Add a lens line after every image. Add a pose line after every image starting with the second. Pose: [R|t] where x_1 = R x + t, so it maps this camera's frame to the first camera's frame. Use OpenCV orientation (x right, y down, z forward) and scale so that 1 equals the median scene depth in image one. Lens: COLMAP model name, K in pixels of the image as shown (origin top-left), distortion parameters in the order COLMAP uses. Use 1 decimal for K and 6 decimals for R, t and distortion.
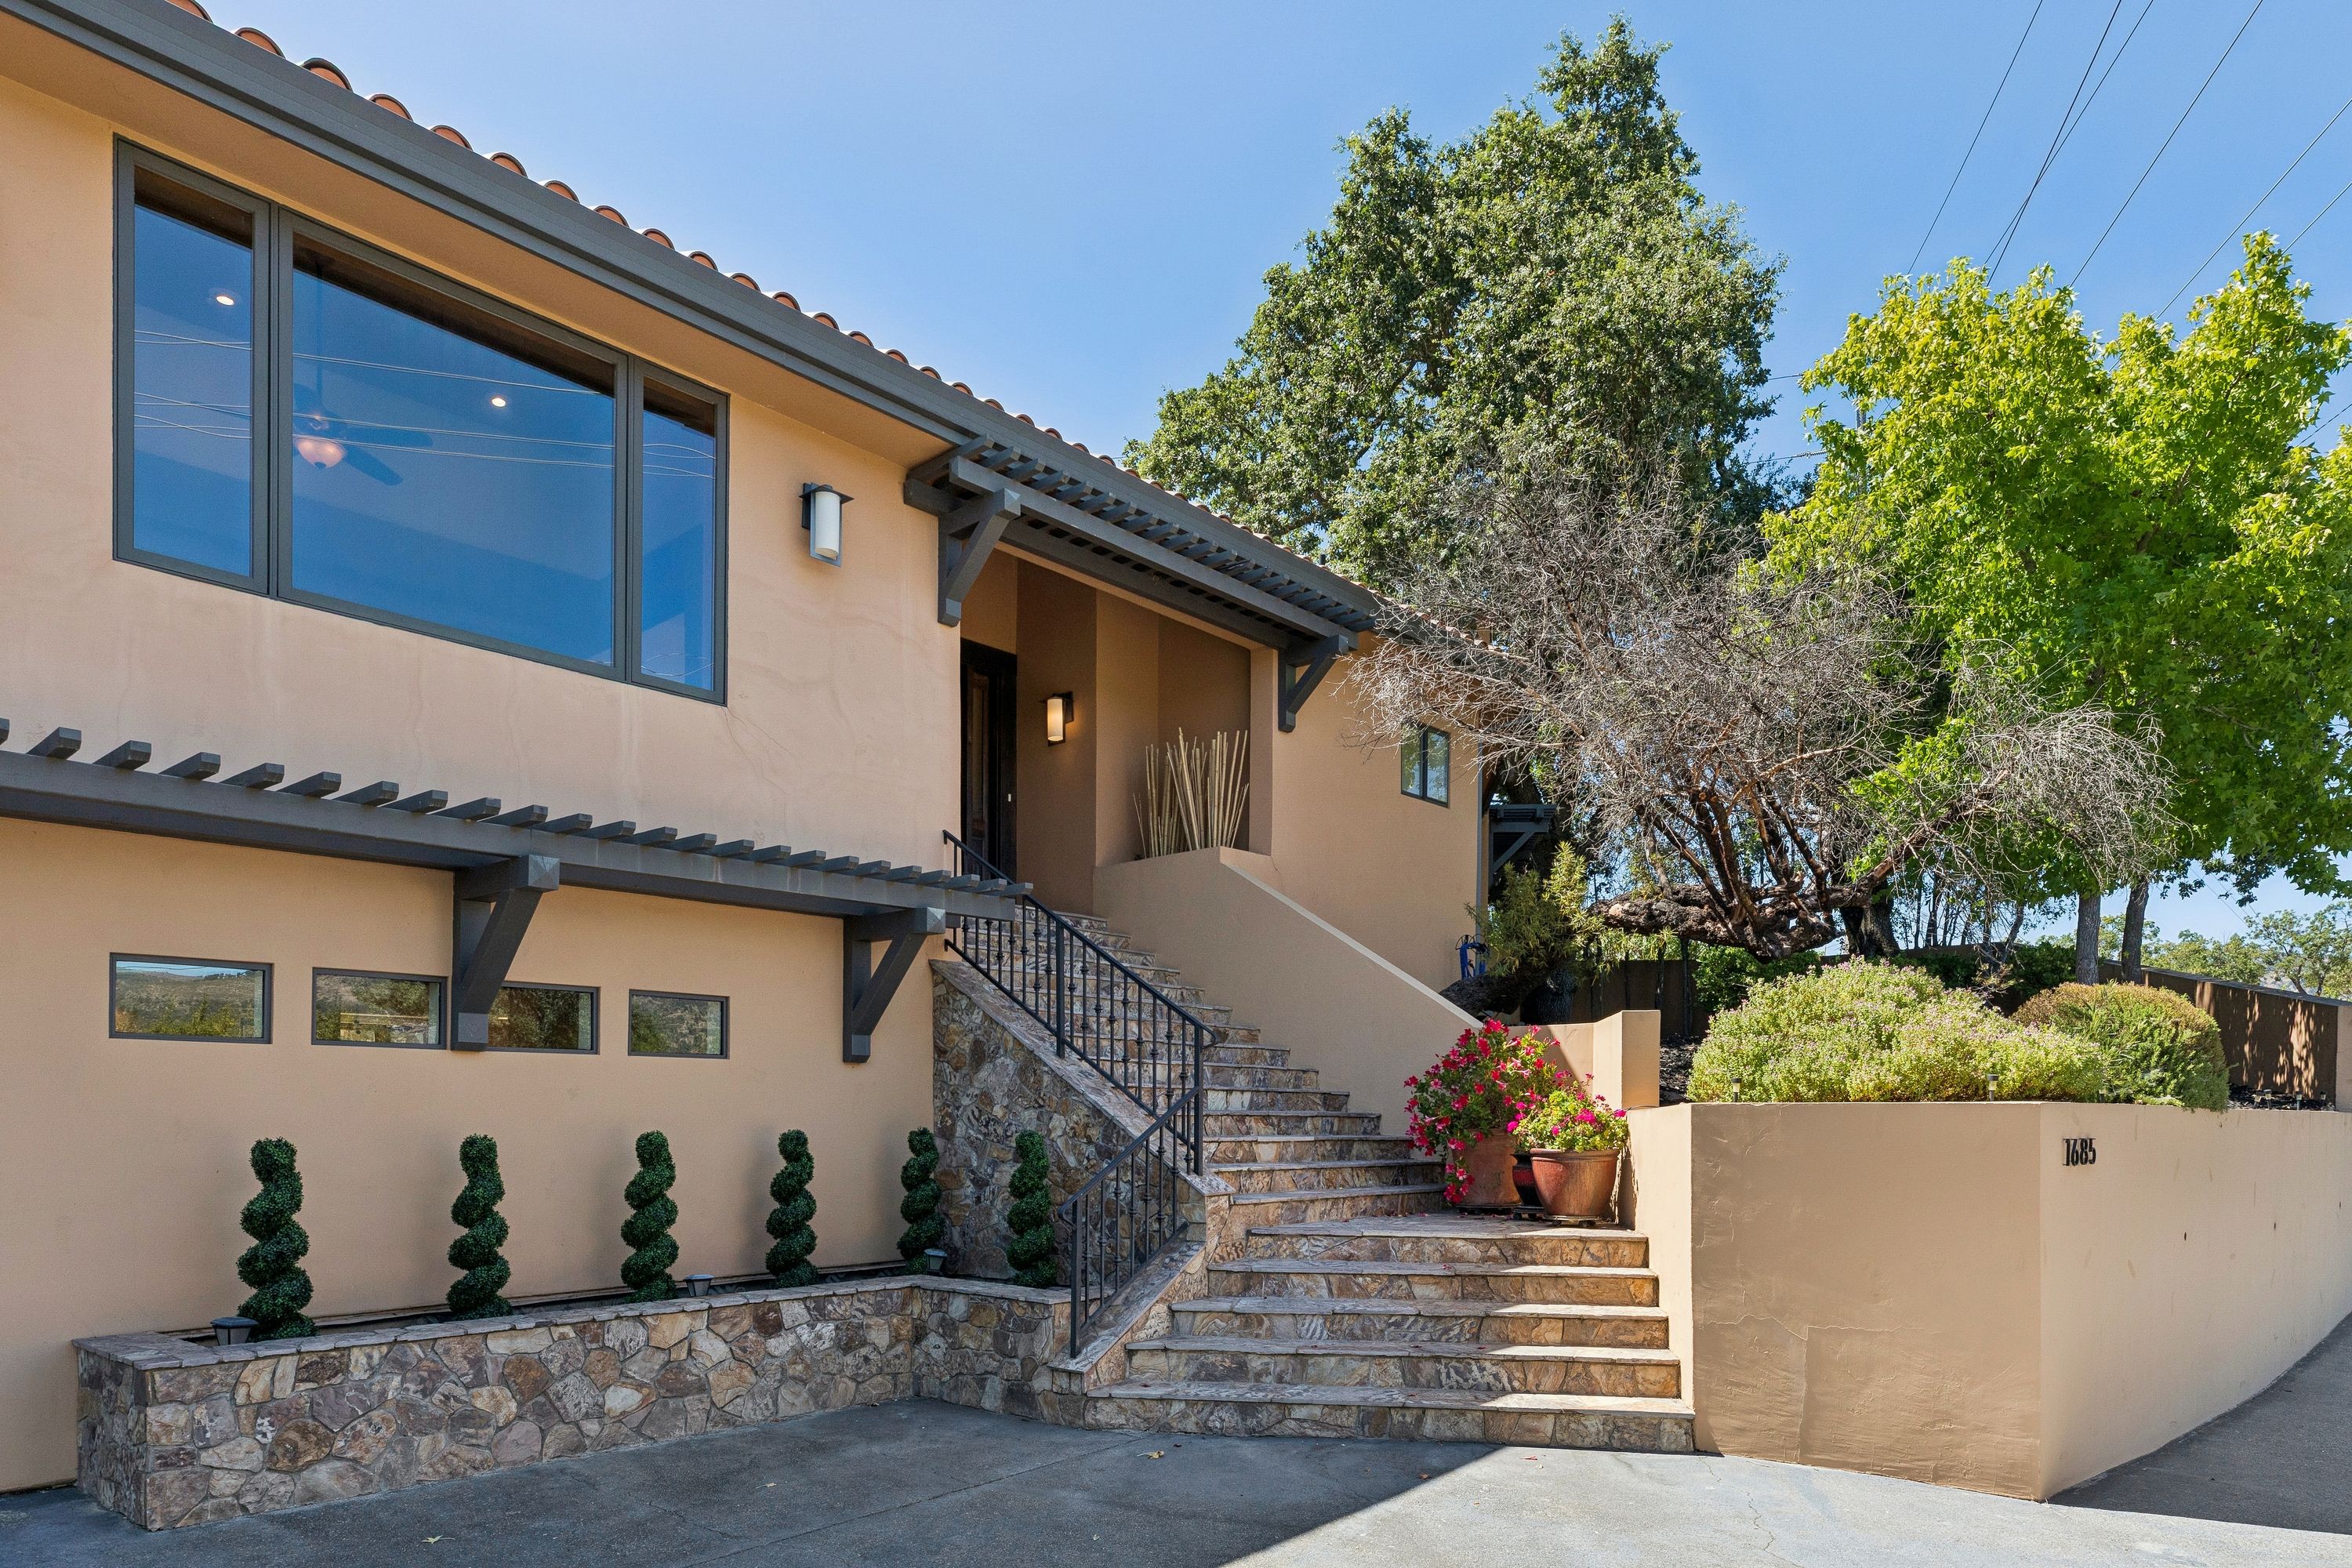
lens RADIAL K [[1300.0, 0, 1182.3], [0, 1300.0, 906.2], [0, 0, 1]] dist [0.018038, 0.001100]
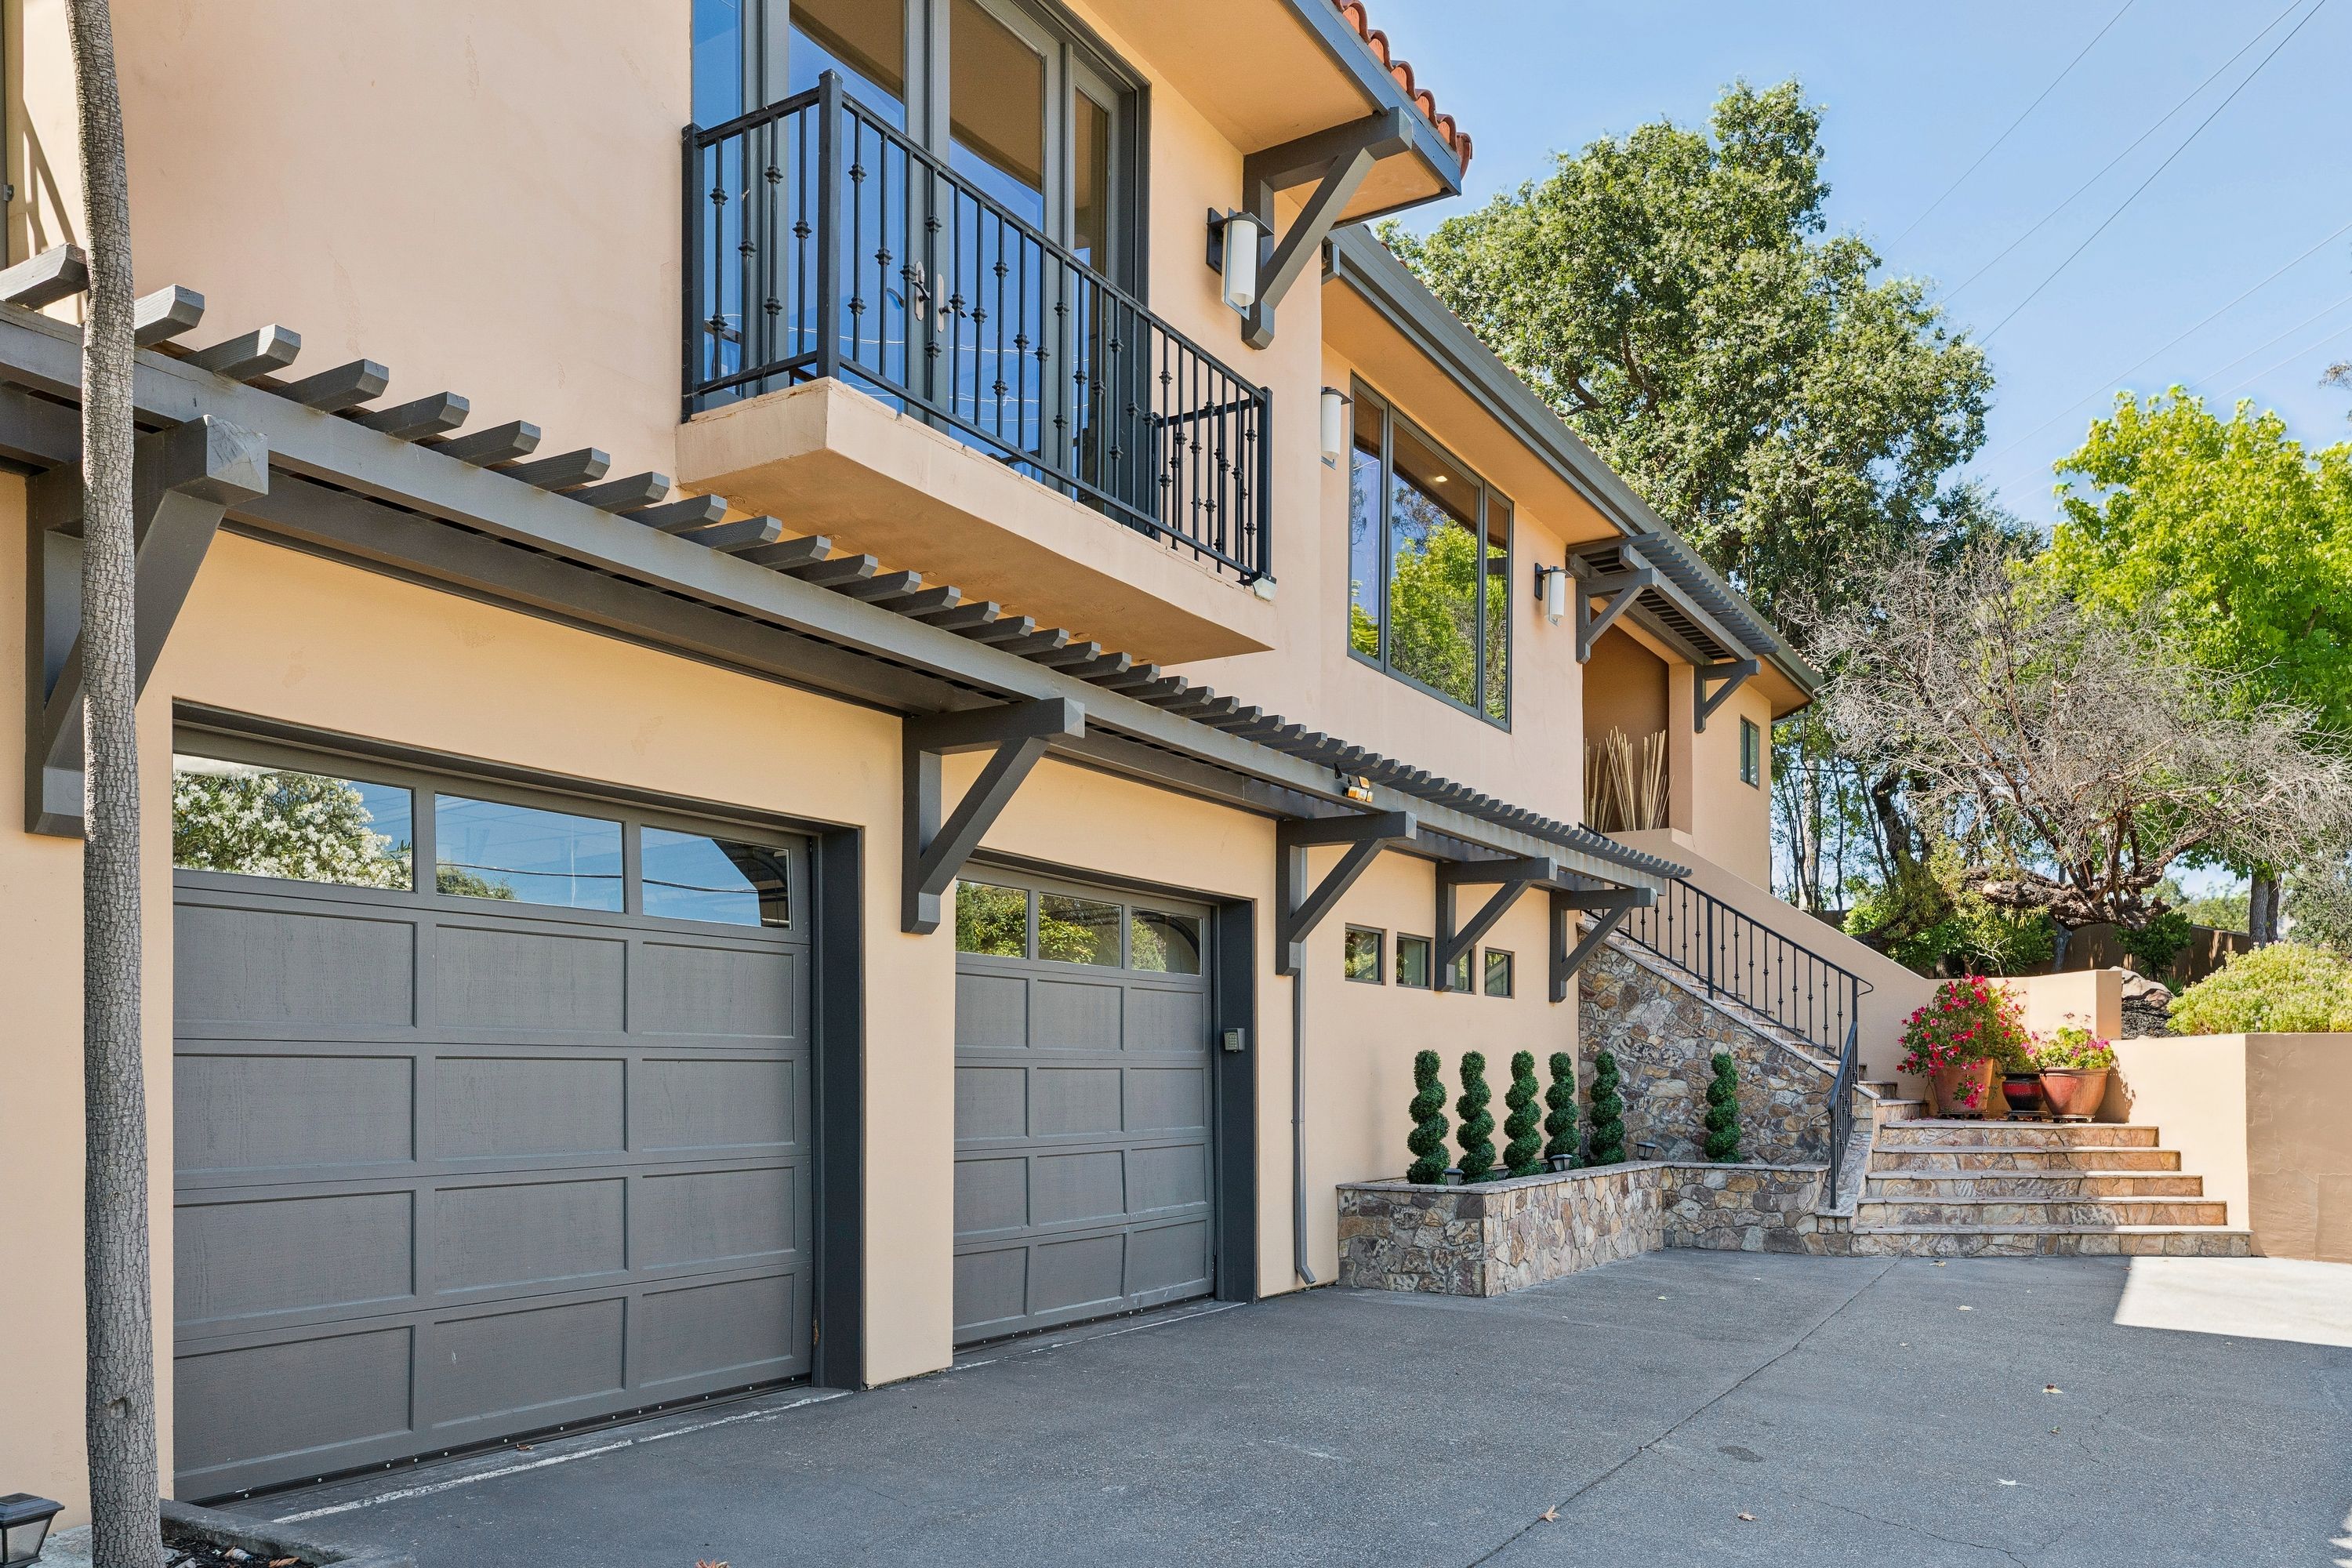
lens RADIAL K [[1514.9, 0, 1176.0], [0, 1514.9, 784.0], [0, 0, 1]] dist [0.010879, 0.003118]
pose [[0.985675, 0.031238, 0.165735, -1.018165], [-0.026904, 0.999237, -0.028329, -0.052202], [-0.166493, 0.023465, 0.985763, -0.510422]]
